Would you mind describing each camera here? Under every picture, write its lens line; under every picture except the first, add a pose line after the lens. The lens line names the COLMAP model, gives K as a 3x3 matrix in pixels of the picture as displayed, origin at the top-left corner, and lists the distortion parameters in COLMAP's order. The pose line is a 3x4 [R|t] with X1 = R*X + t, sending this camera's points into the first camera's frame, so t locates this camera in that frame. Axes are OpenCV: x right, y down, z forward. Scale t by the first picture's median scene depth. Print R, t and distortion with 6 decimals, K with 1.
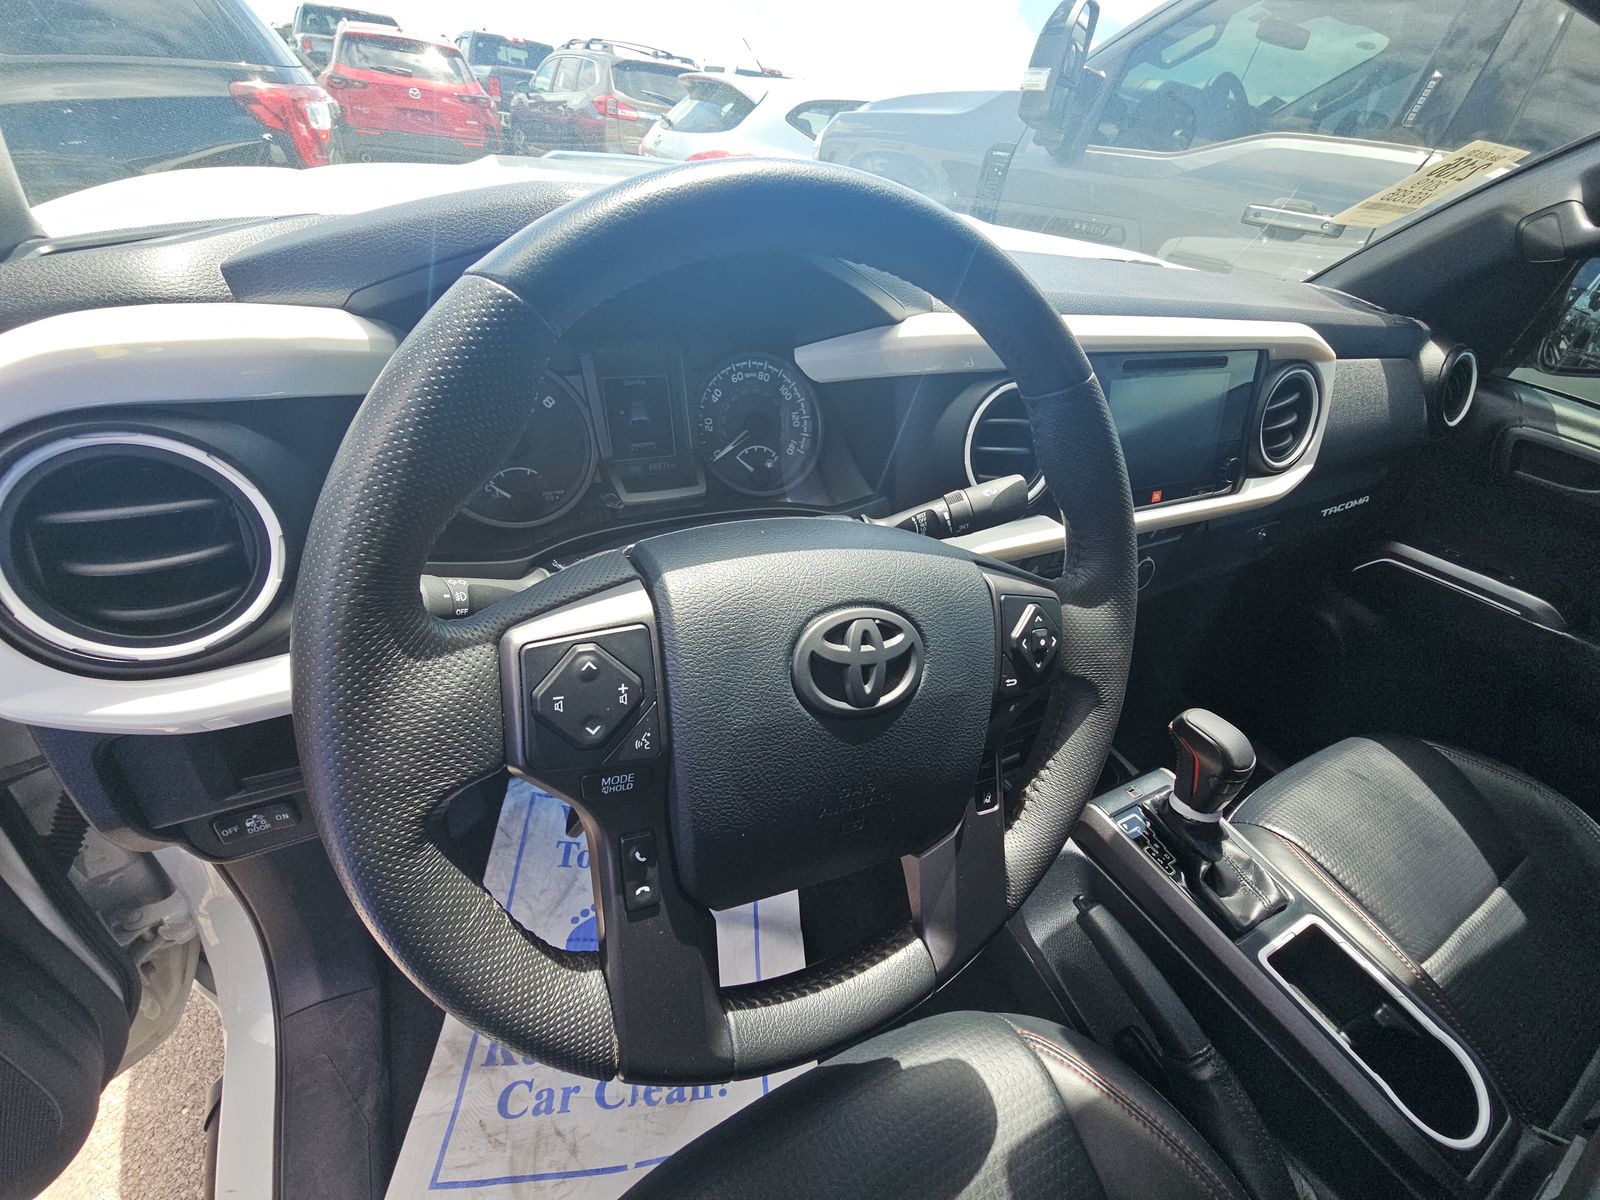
lens RADIAL K [[651.7, 0, 795.1], [0, 651.7, 594.1], [0, 0, 1]] dist [0.013925, -0.011535]
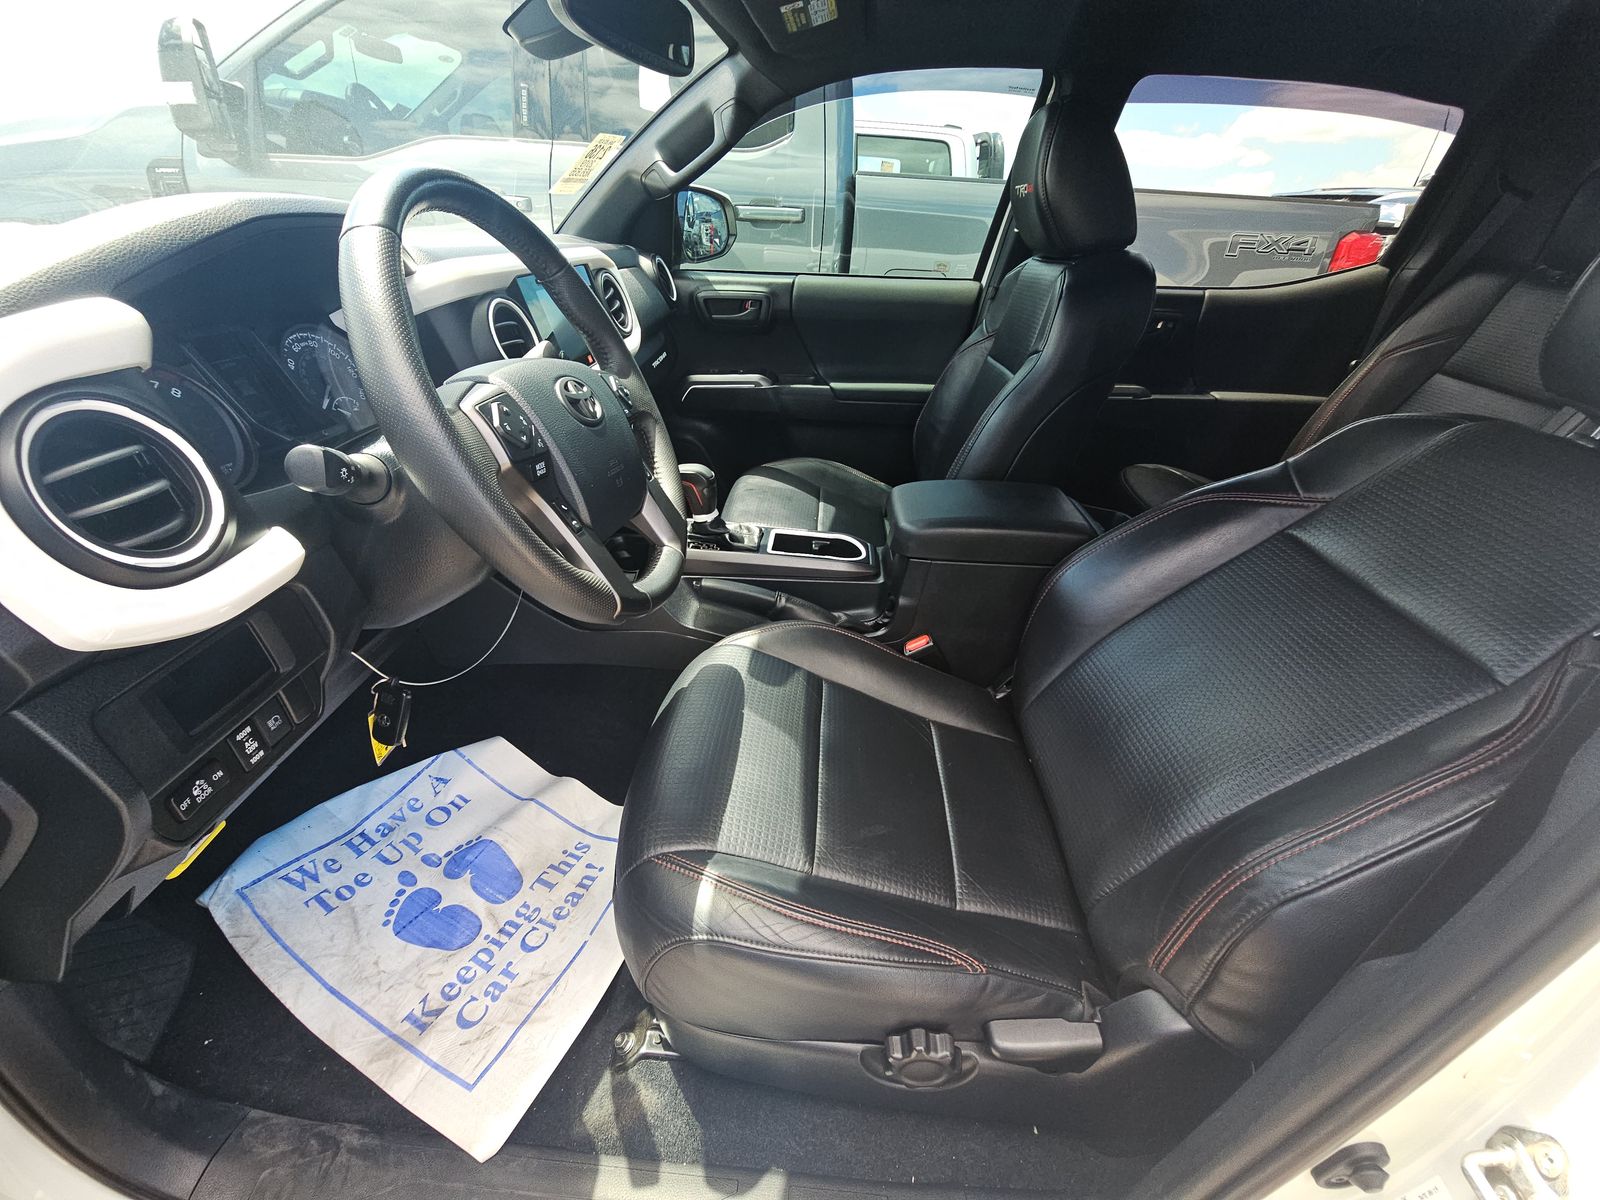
lens RADIAL K [[652.8, 0, 794.8], [0, 652.8, 594.2], [0, 0, 1]] dist [0.015250, -0.012016]
pose [[0.525073, -0.510946, 0.680612, -0.695093], [0.512228, 0.828386, 0.226713, 0.267550], [-0.679648, 0.229587, 0.696684, -0.421729]]
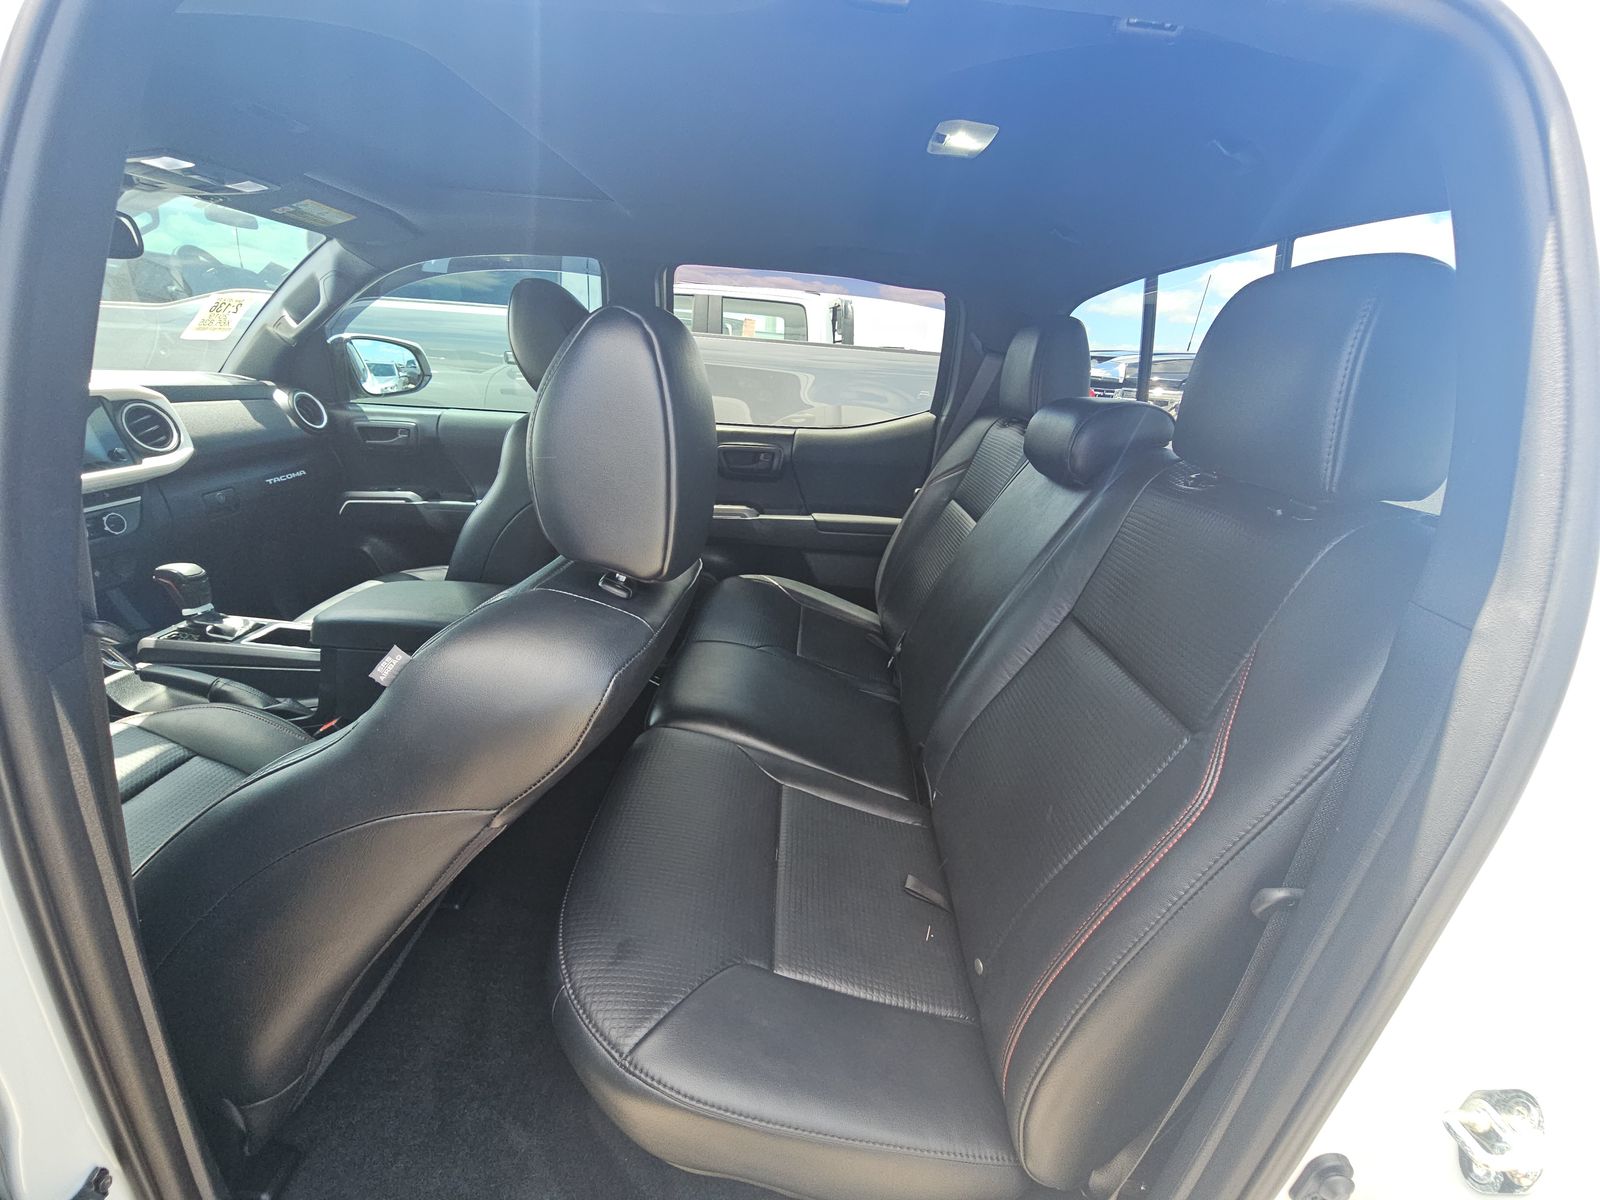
lens RADIAL K [[652.8, 0, 794.8], [0, 652.8, 594.2], [0, 0, 1]] dist [0.015250, -0.012016]
pose [[0.490907, -0.372488, 0.787568, -0.044606], [0.501626, 0.859957, 0.094052, 1.193702], [-0.712308, 0.348893, 0.609008, -1.762872]]
